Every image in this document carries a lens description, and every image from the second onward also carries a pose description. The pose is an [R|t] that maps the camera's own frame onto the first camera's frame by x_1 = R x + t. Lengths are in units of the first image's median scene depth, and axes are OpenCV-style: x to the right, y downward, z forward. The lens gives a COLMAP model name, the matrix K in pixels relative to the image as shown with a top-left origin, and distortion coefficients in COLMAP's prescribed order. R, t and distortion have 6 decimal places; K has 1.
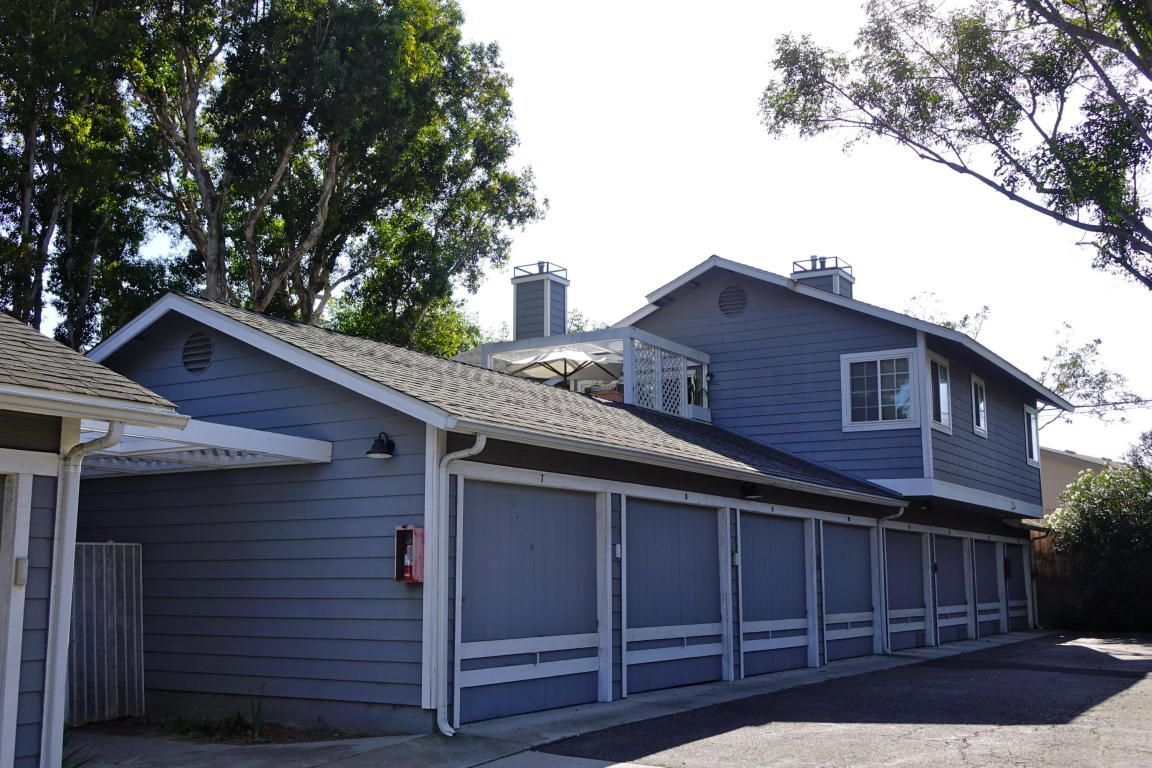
lens RADIAL K [[1241.3, 0, 576.1], [0, 1241.3, 385.4], [0, 0, 1]] dist [0.066338, 0.000000]
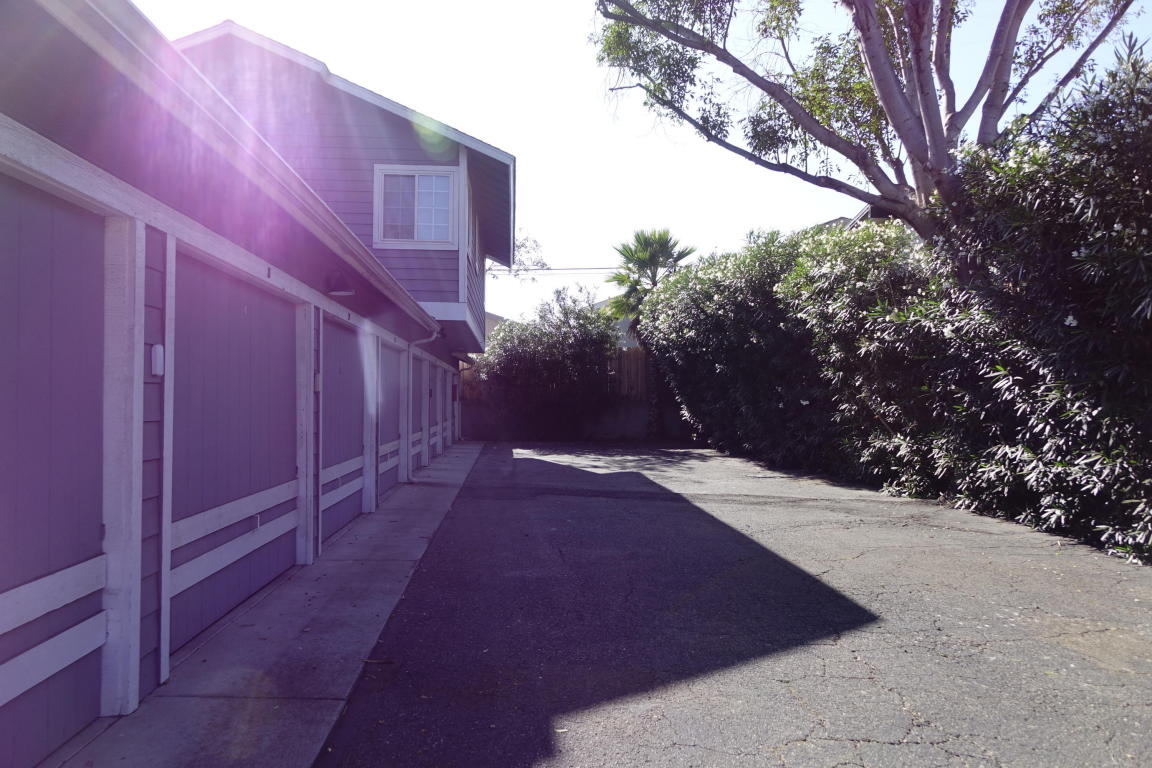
lens RADIAL K [[790.1, 0, 577.0], [0, 790.1, 385.7], [0, 0, 1]] dist [-0.012285, -0.001972]
pose [[0.807727, 0.021422, 0.589167, -0.007834], [-0.104516, 0.988714, 0.107338, 0.073044], [-0.580218, -0.148278, 0.800850, 0.520909]]
